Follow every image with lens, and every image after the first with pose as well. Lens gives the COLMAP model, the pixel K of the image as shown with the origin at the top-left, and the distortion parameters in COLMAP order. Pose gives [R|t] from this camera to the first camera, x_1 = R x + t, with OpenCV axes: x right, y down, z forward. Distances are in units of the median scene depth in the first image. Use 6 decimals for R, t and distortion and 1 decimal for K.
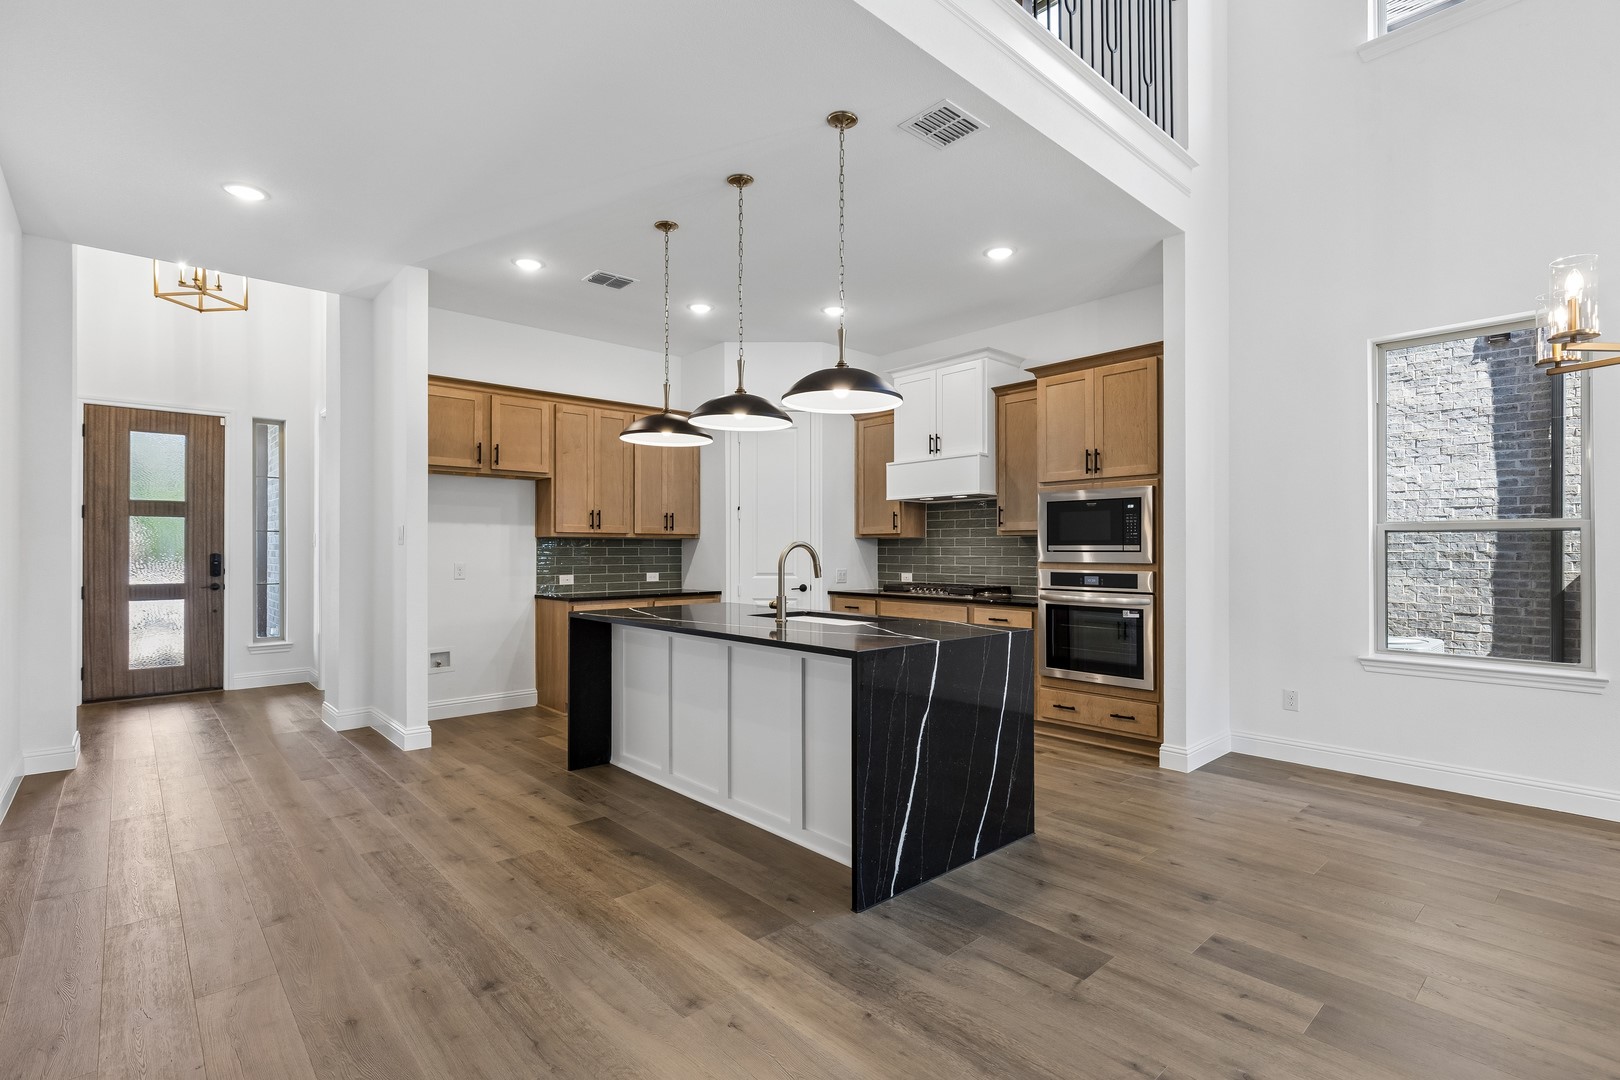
lens RADIAL K [[764.1, 0, 812.8], [0, 764.1, 546.7], [0, 0, 1]] dist [0.000339, 0.002328]
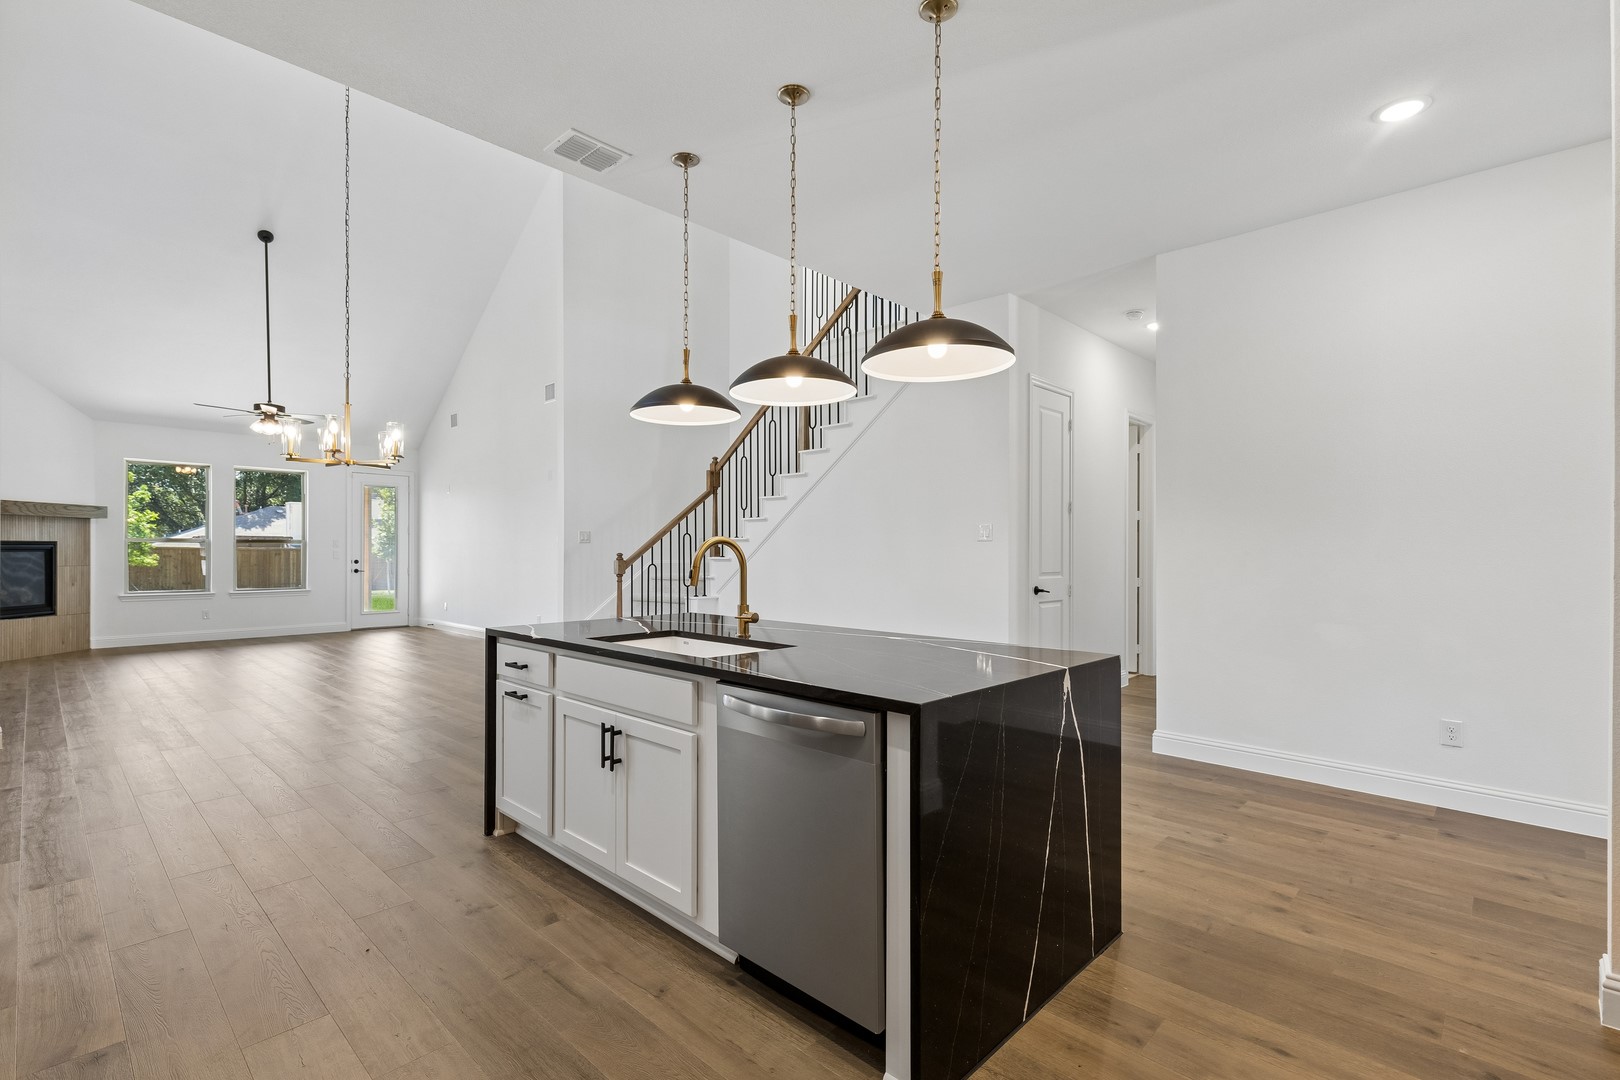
lens RADIAL K [[730.5, 0, 809.9], [0, 730.5, 544.4], [0, 0, 1]] dist [0.013480, -0.002852]
pose [[-0.997237, 0.001559, -0.074274, -0.044315], [0.002140, 0.999968, -0.007750, 0.004960], [0.074259, -0.007888, -0.997208, 1.397401]]
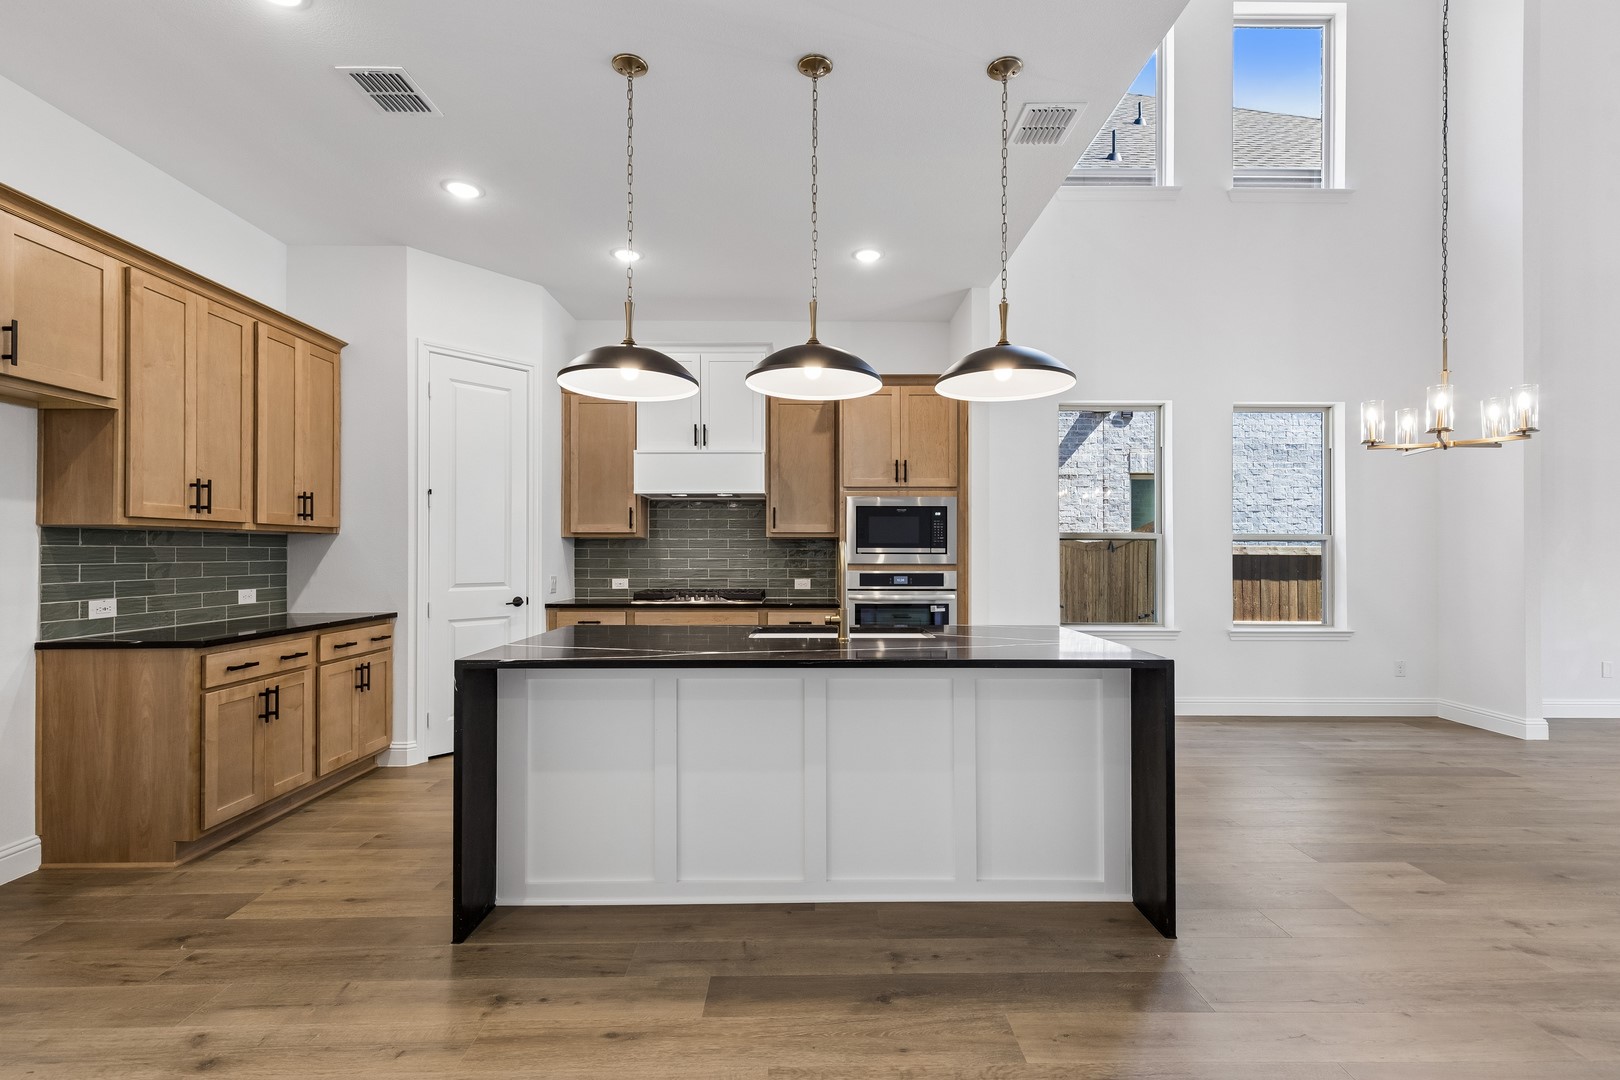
lens RADIAL K [[730.5, 0, 813.2], [0, 730.5, 550.3], [0, 0, 1]] dist [0.013480, -0.002852]
pose [[0.660349, 0.003328, 0.750951, -0.503179], [-0.004225, 0.999991, -0.000715, 0.002739], [-0.750947, -0.002701, 0.660357, 0.406230]]
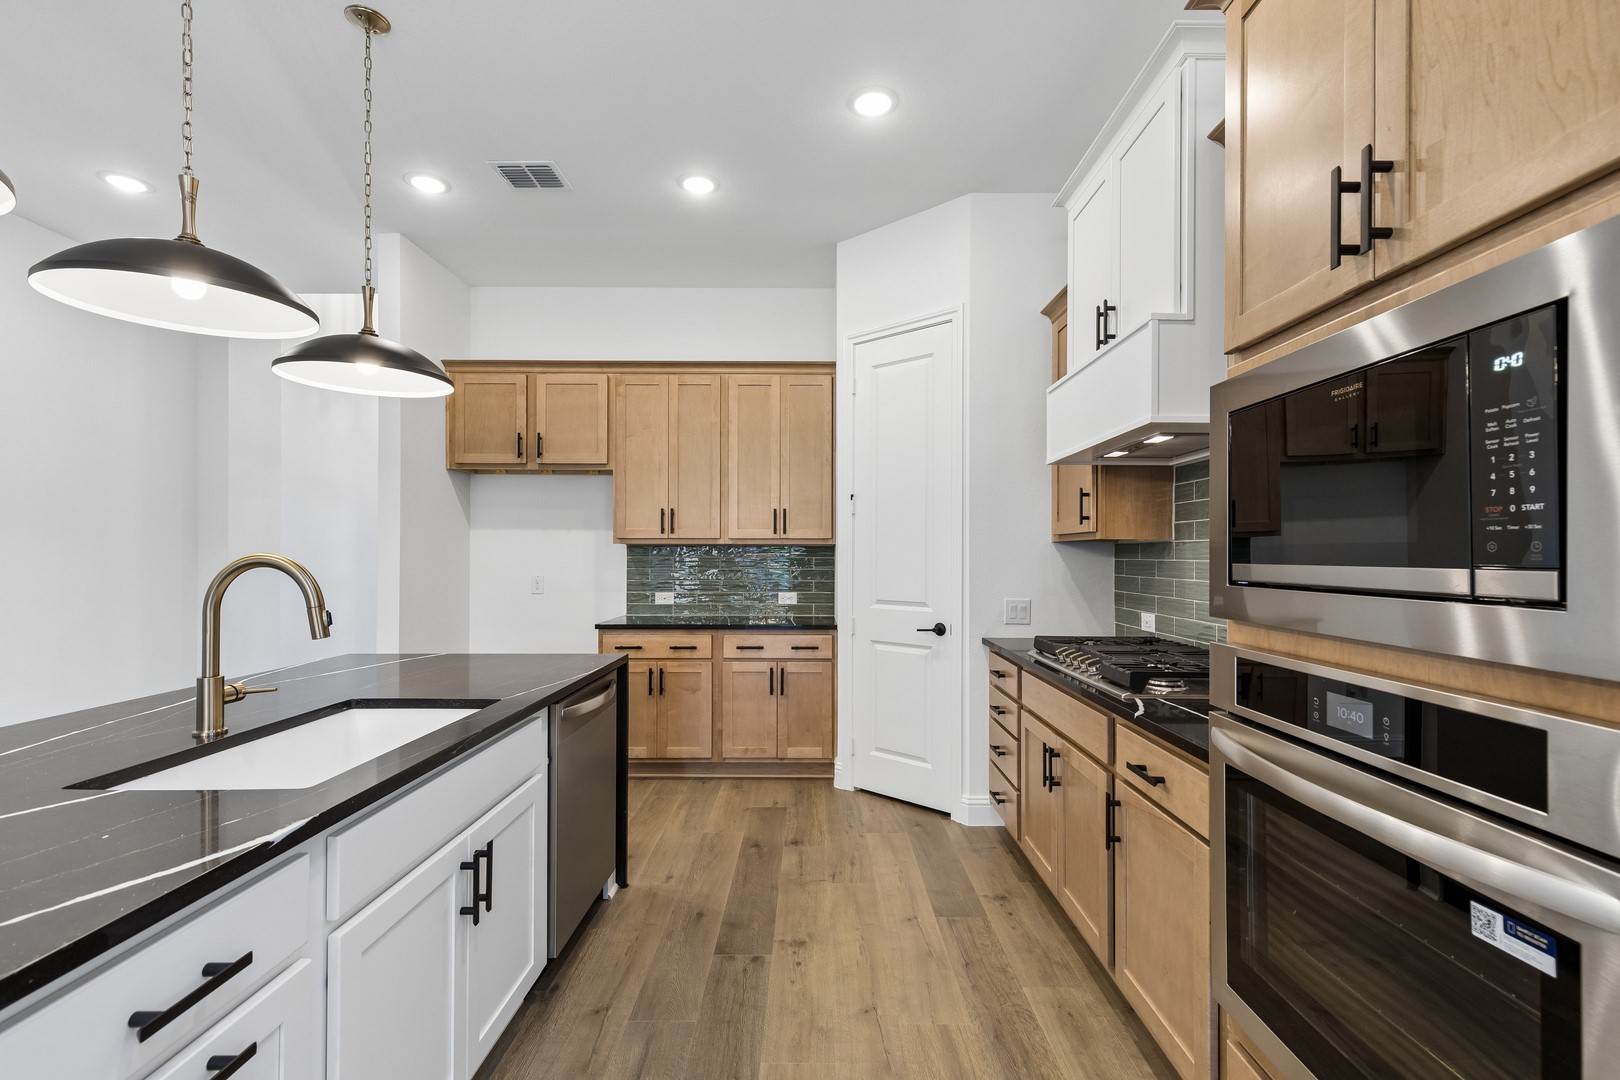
lens RADIAL K [[730.5, 0, 811.0], [0, 730.5, 547.8], [0, 0, 1]] dist [0.013480, -0.002852]
pose [[0.736763, -0.003676, -0.676141, 0.397308], [-0.000205, 0.999984, -0.005660, -0.006130], [0.676151, 0.004309, 0.736750, 0.722328]]
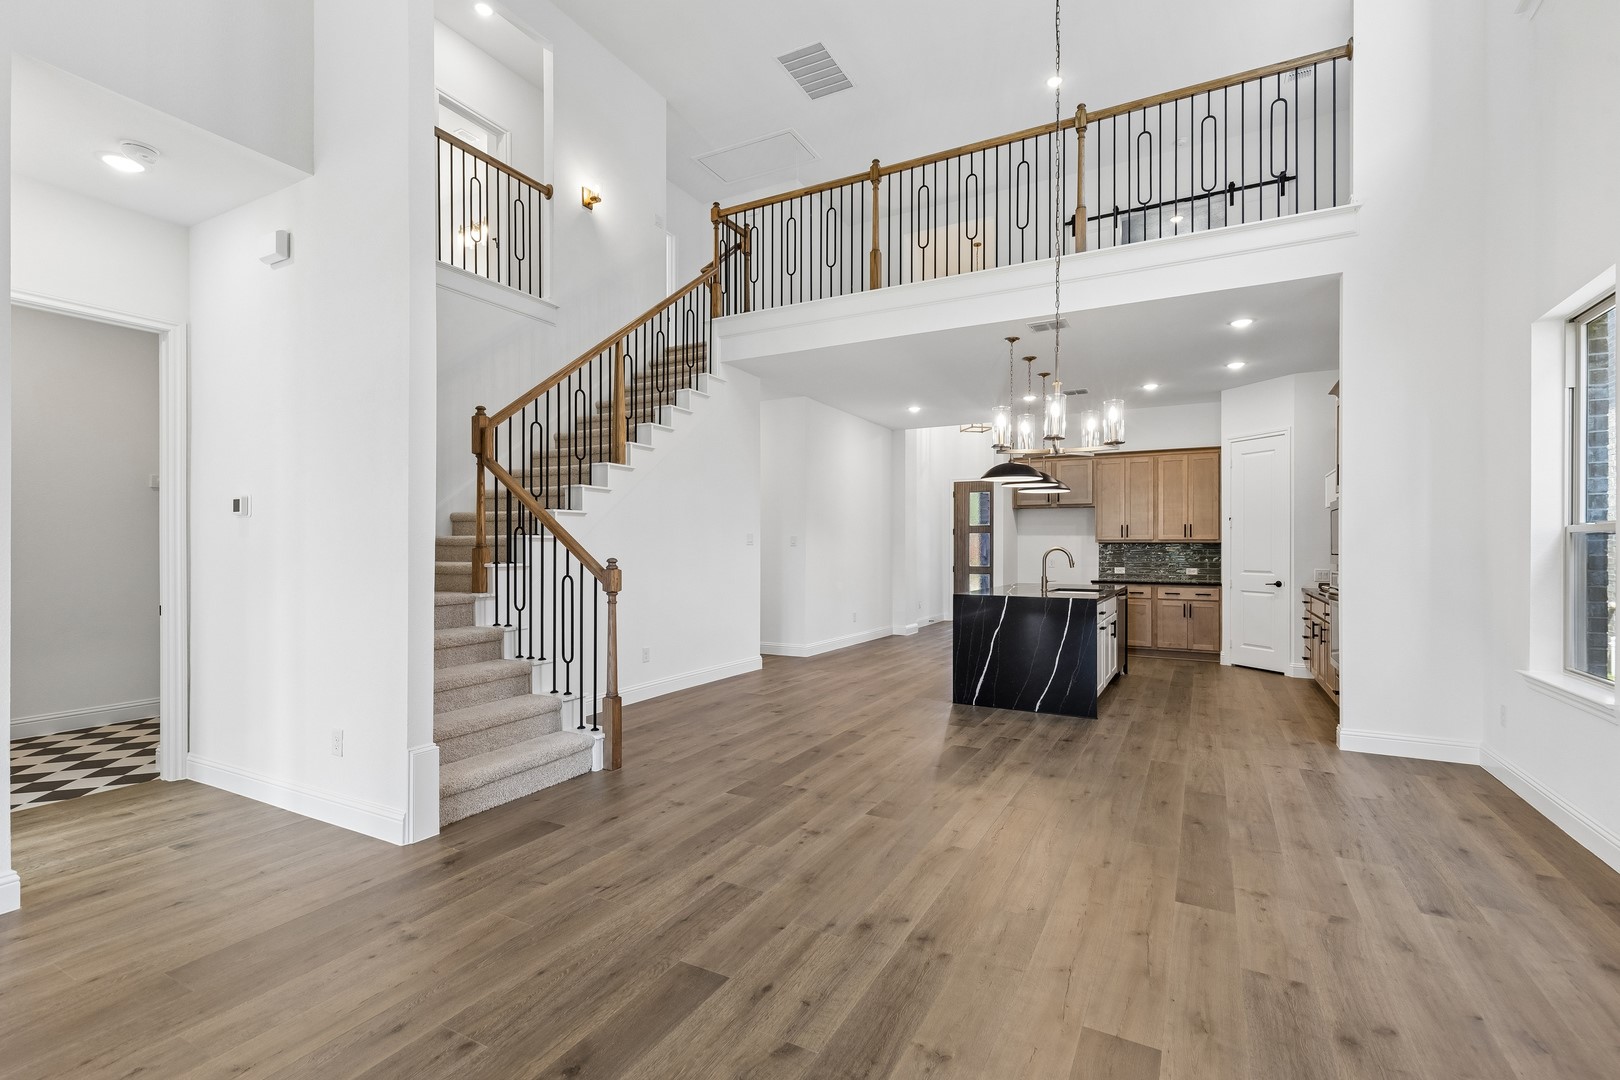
lens RADIAL K [[730.5, 0, 809.1], [0, 730.5, 540.9], [0, 0, 1]] dist [0.013480, -0.002852]
pose [[0.332467, -0.007125, -0.943088, 1.131297], [-0.001386, 0.999967, -0.008043, -0.004202], [0.943114, 0.003981, 0.332446, -0.098922]]
